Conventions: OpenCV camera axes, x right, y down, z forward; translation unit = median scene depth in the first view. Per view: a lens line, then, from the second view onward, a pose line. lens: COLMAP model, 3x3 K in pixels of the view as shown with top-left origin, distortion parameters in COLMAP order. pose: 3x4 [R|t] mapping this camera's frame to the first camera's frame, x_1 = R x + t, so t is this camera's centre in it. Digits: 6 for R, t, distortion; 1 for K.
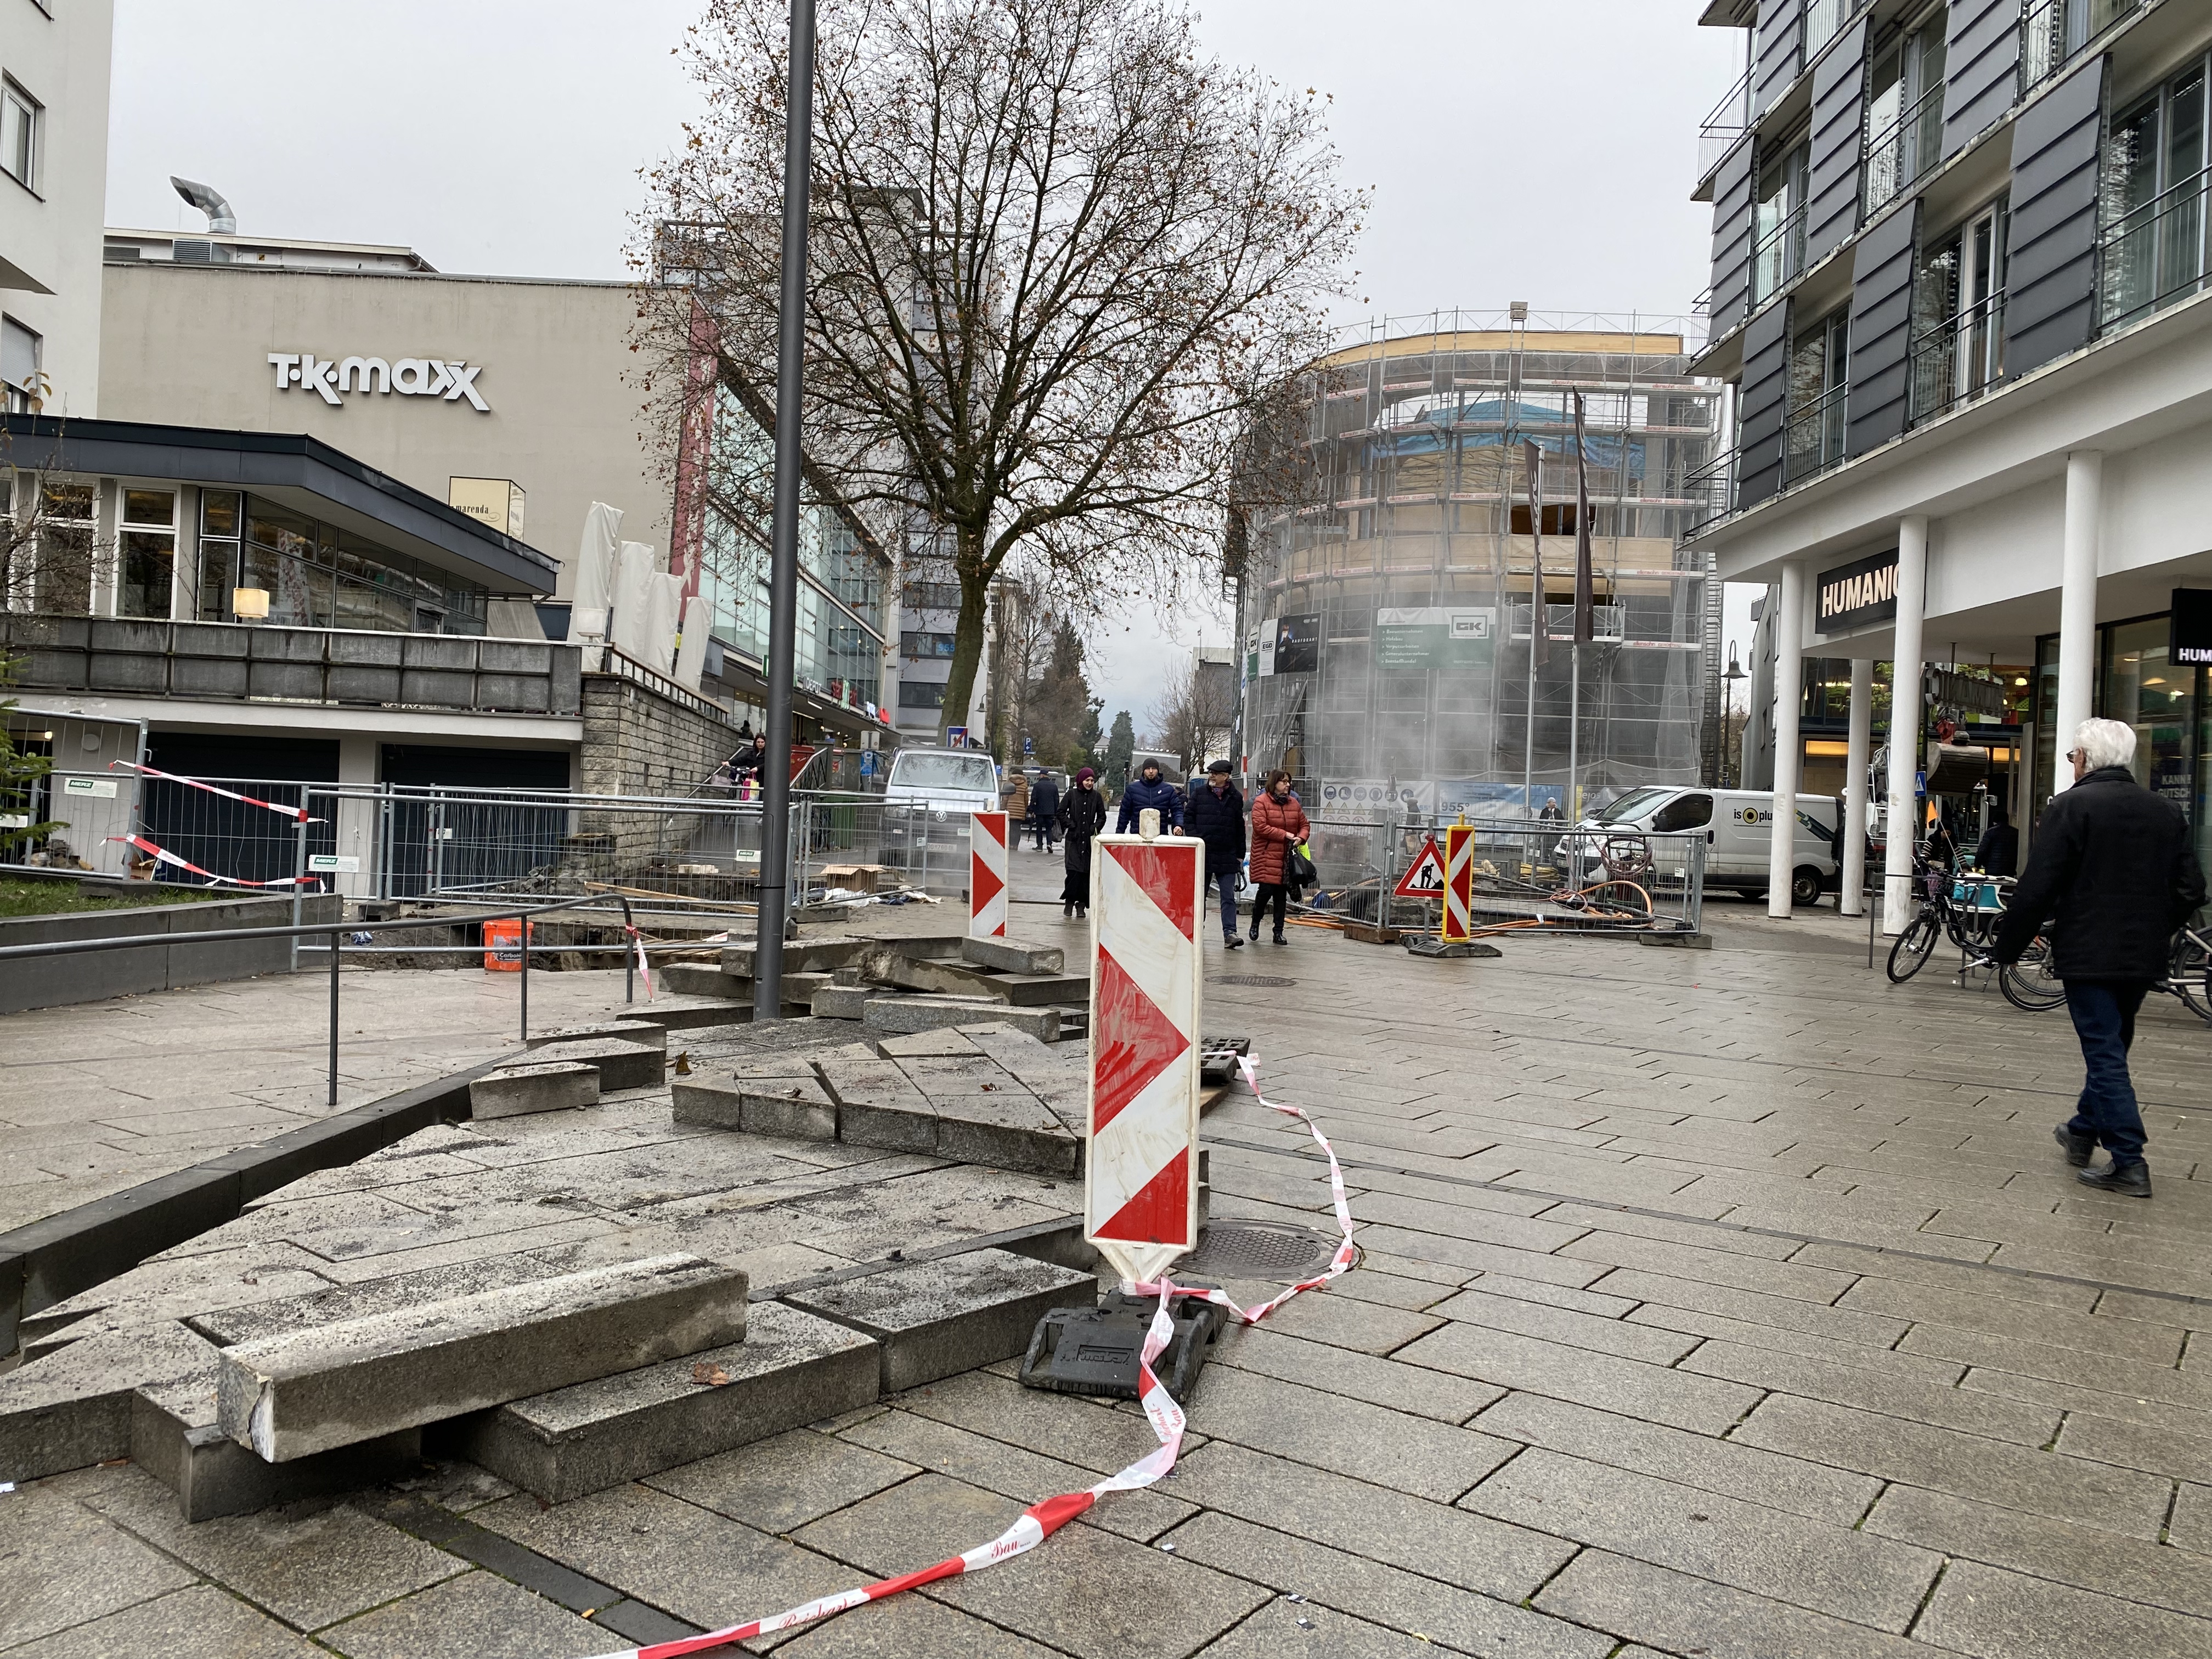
lens RADIAL K [[1711.1, 0, 1111.4], [0, 1711.1, 812.8], [0, 0, 1]] dist [0.009685, 0.006177]
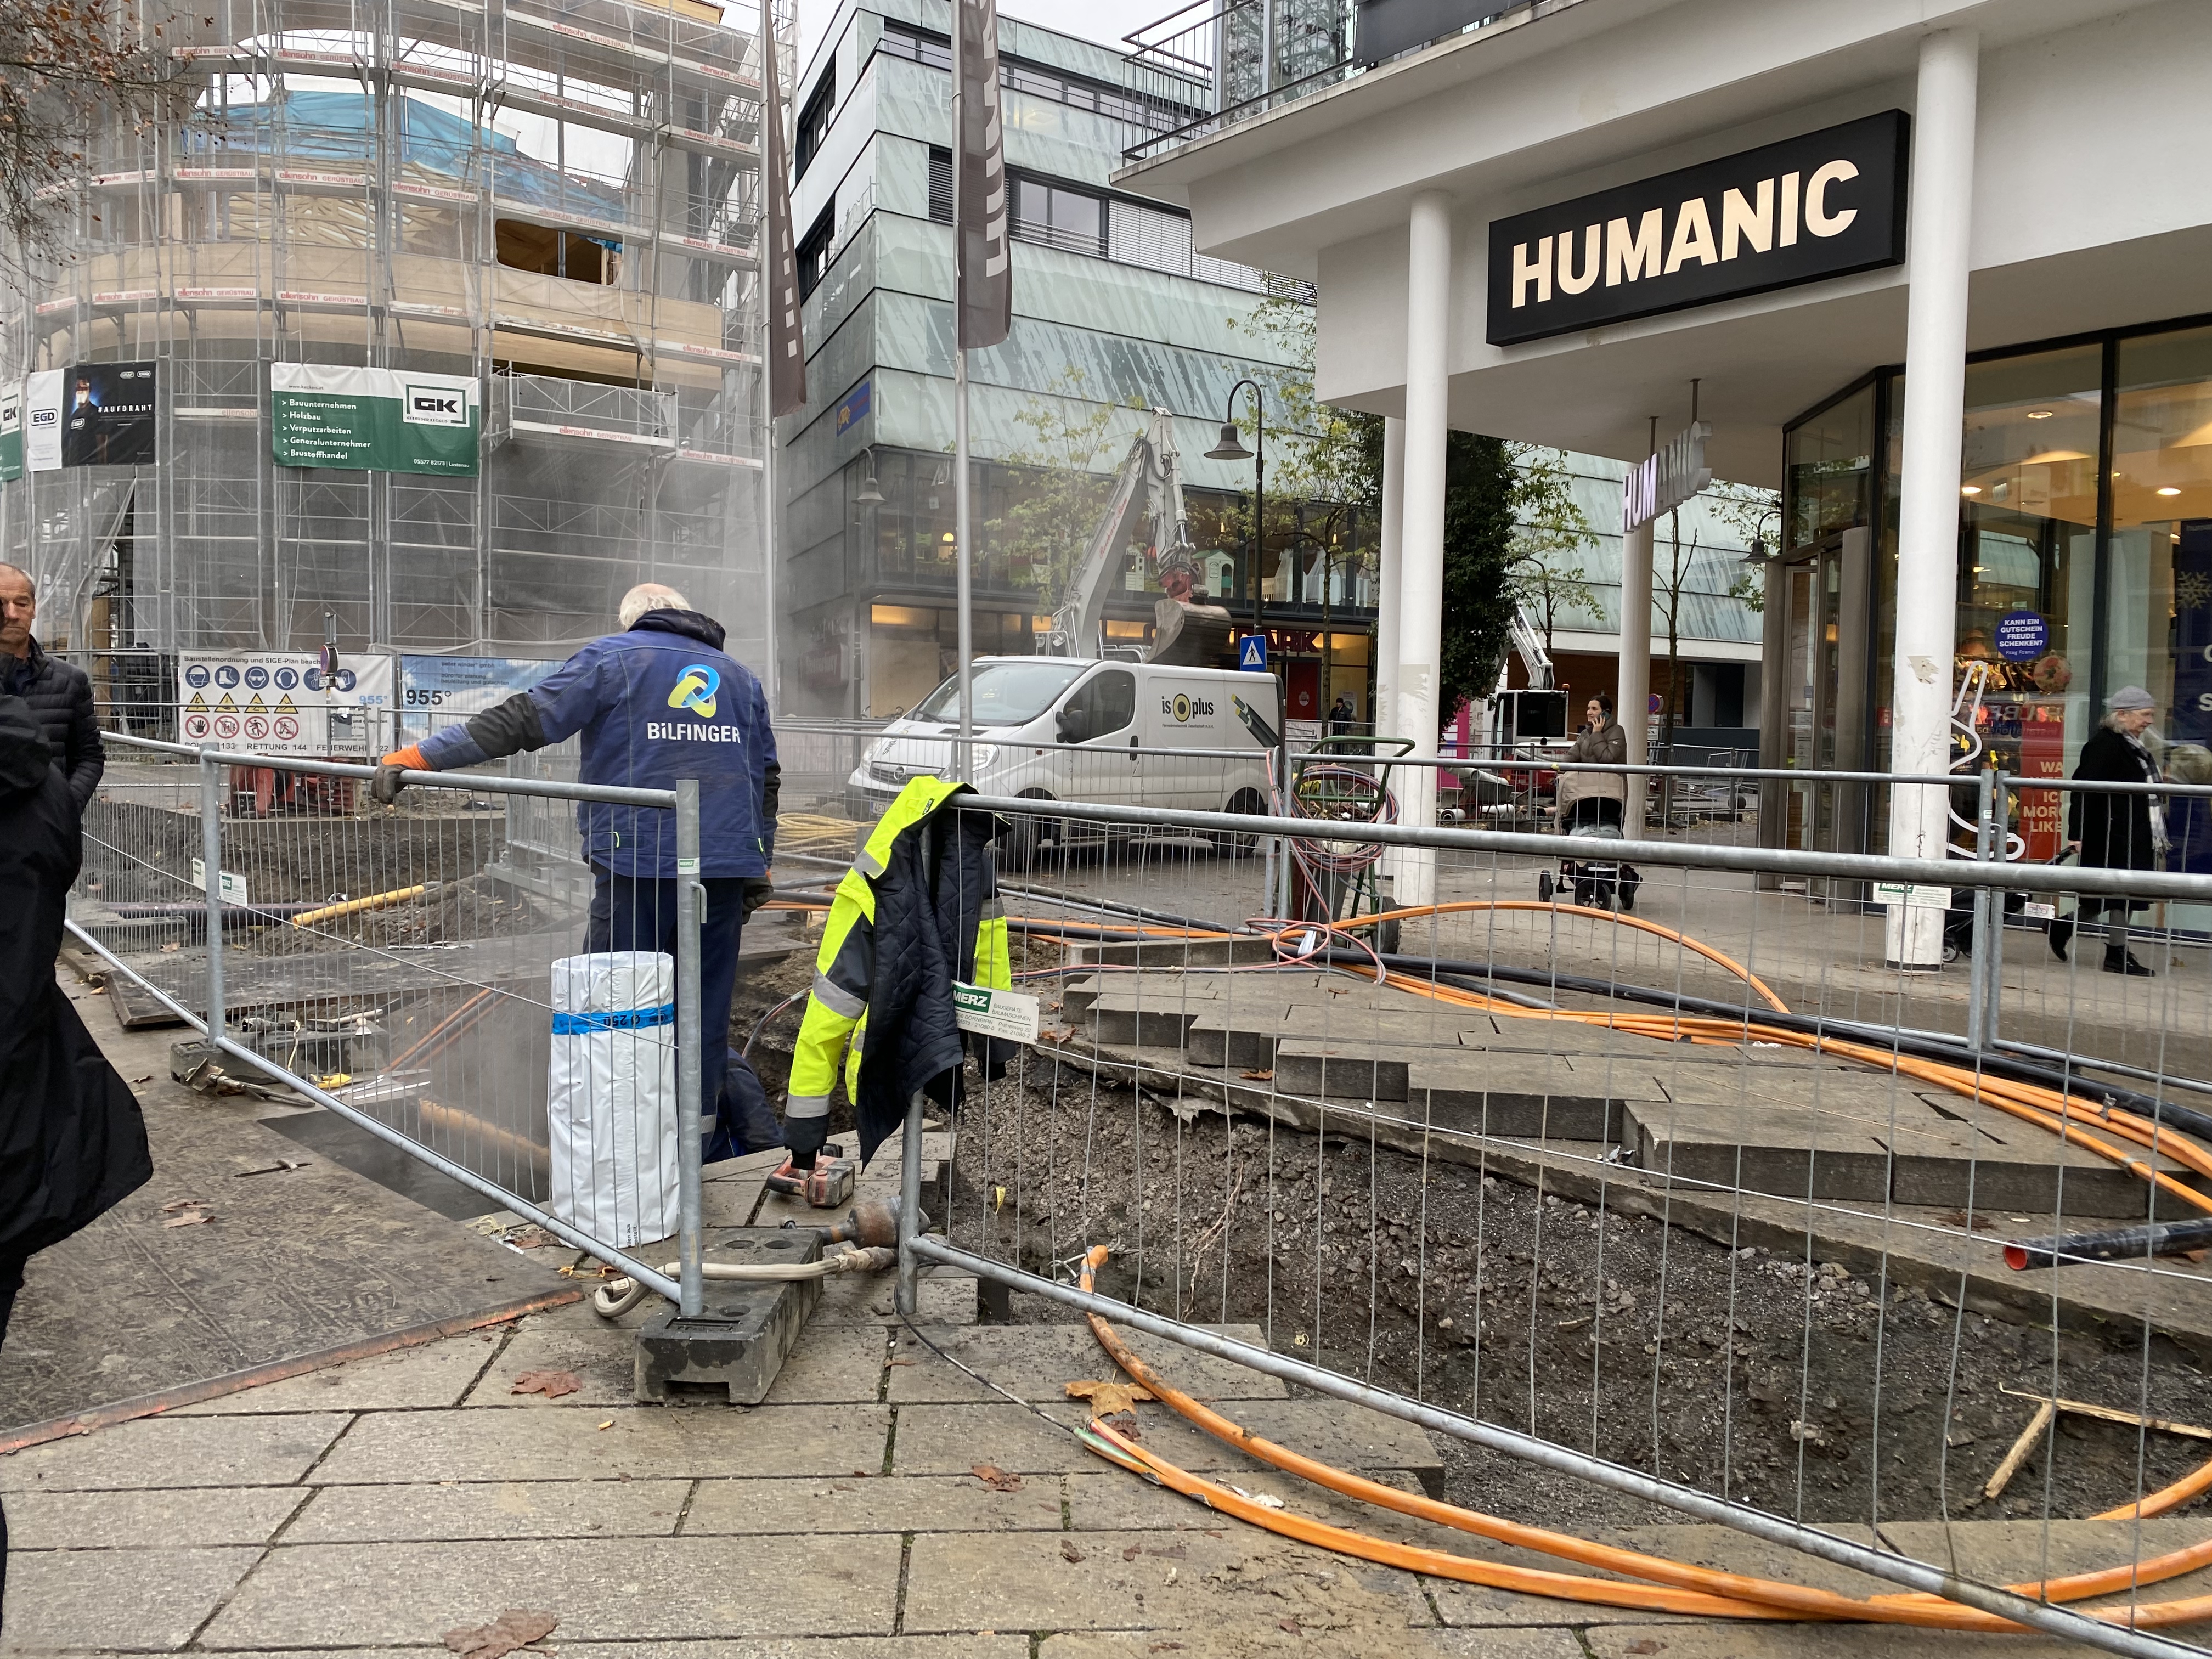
lens RADIAL K [[1711.1, 0, 1111.4], [0, 1711.1, 812.8], [0, 0, 1]] dist [0.009685, 0.006177]
pose [[0.777262, -0.058946, 0.626409, 0.001534], [0.016510, 0.997170, 0.073350, -0.003275], [-0.628960, -0.046671, 0.776035, 0.353266]]
